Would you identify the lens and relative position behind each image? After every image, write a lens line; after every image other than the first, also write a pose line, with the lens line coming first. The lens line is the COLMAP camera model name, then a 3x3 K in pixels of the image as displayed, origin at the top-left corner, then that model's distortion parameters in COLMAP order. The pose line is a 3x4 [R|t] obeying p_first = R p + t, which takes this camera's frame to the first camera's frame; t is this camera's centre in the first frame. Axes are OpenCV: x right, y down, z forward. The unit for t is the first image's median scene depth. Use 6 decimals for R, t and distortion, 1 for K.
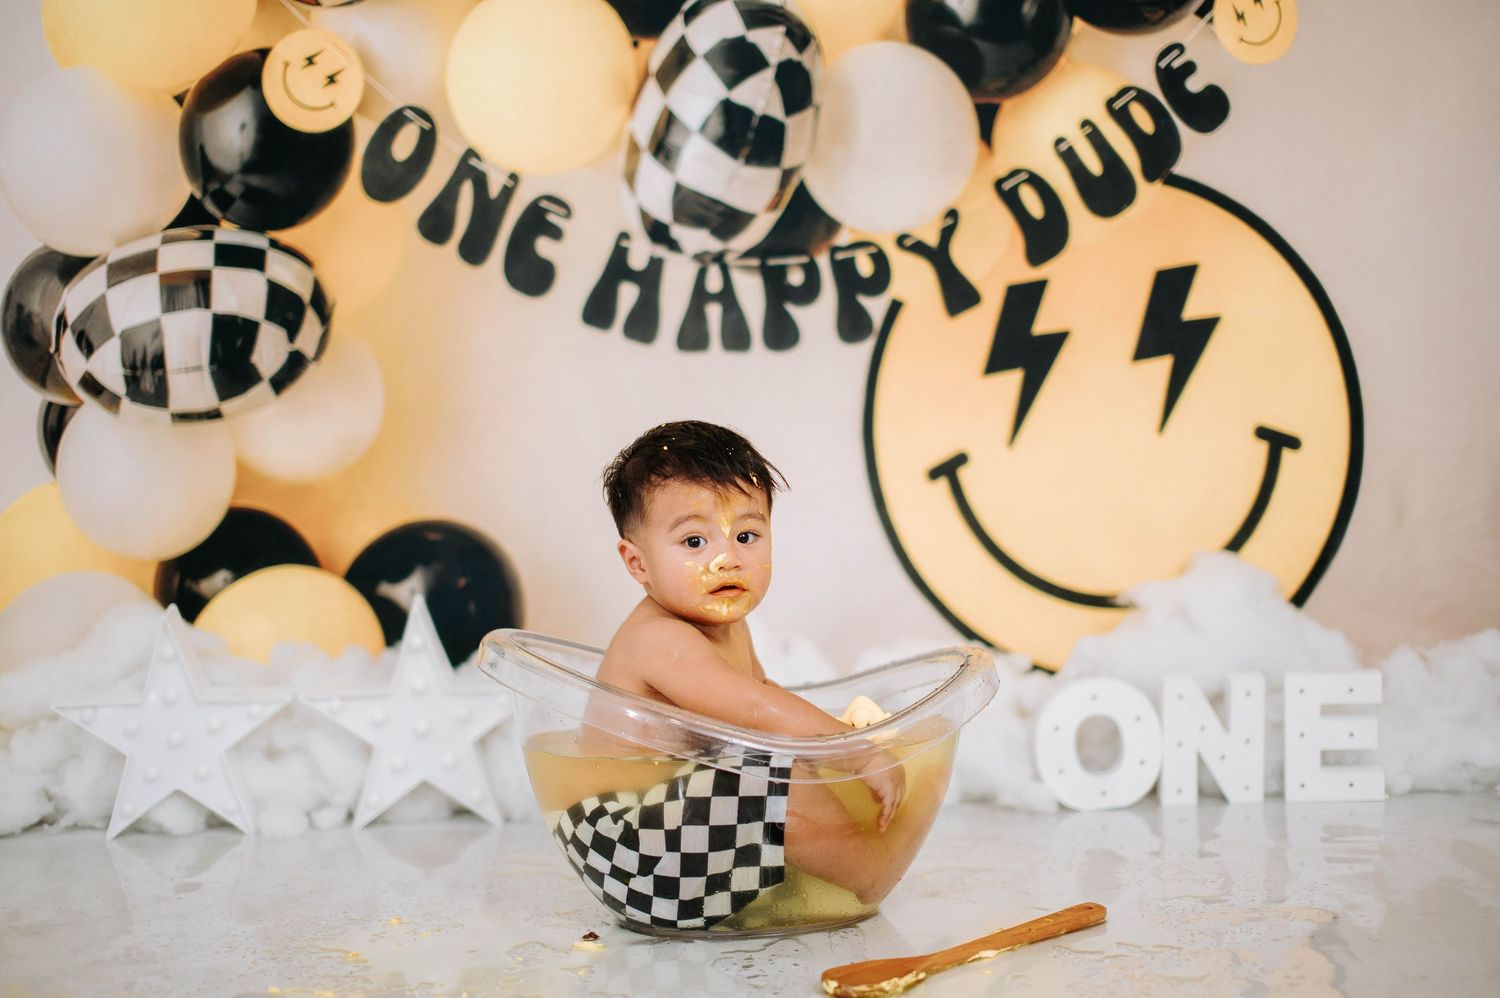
lens RADIAL K [[2064.5, 0, 767.5], [0, 2064.5, 497.9], [0, 0, 1]] dist [-0.149697, 0.312626]
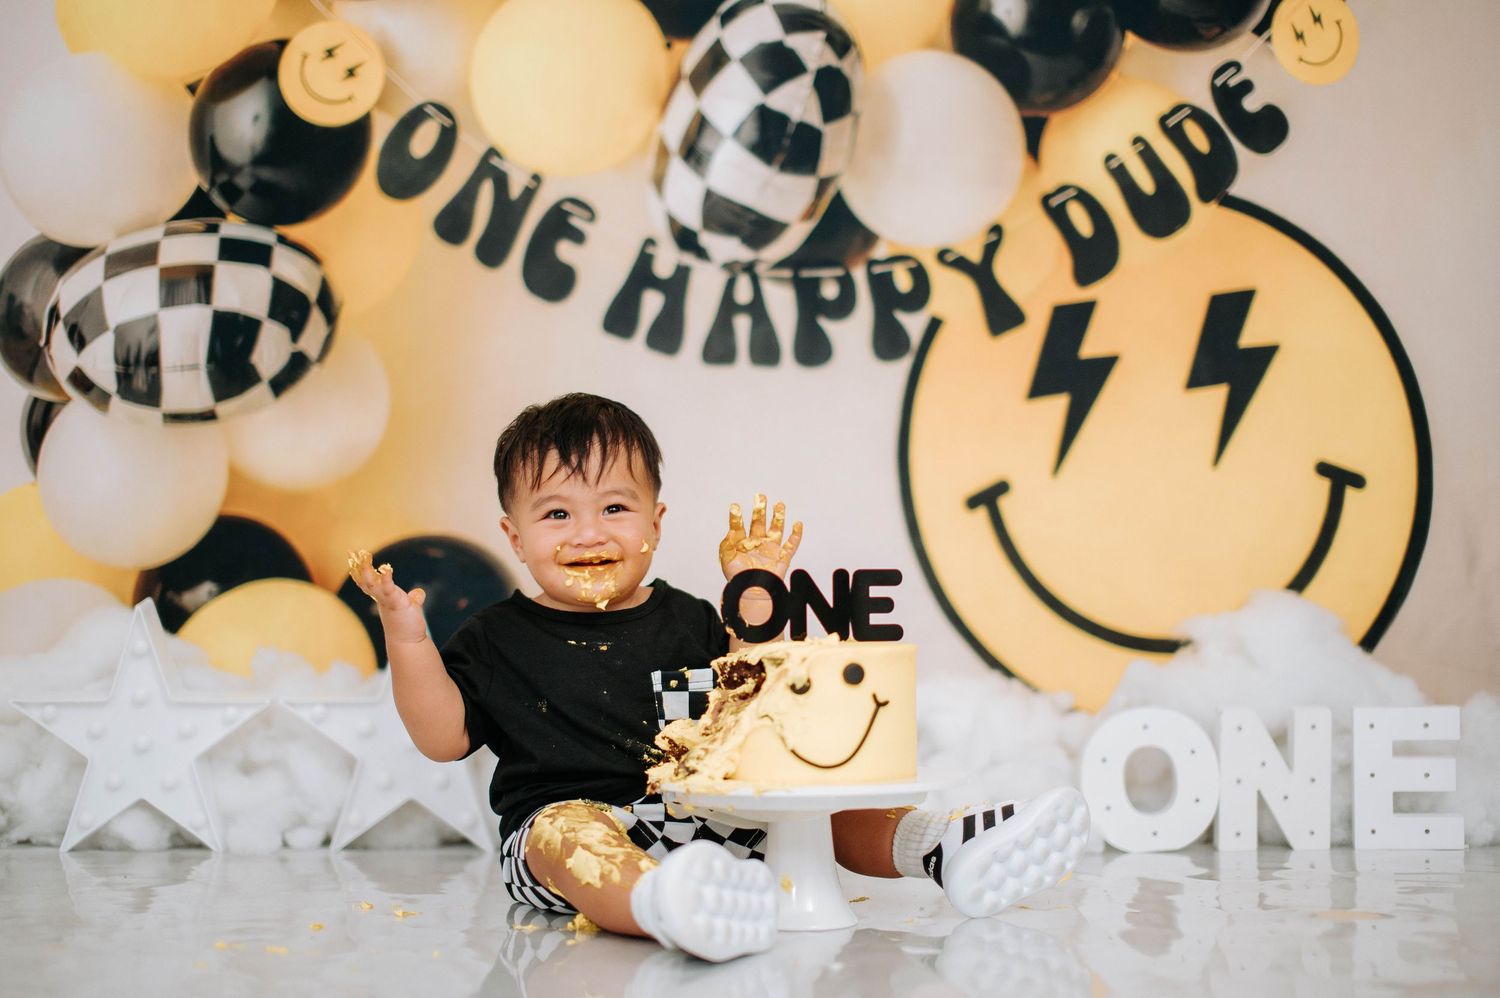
lens RADIAL K [[2064.5, 0, 767.5], [0, 2064.5, 497.9], [0, 0, 1]] dist [-0.149697, 0.312626]
pose [[0.999554, 0.026463, -0.013846, 0.000718], [-0.027929, 0.992453, -0.119399, 0.101764], [0.010582, 0.119732, 0.992750, 0.072607]]
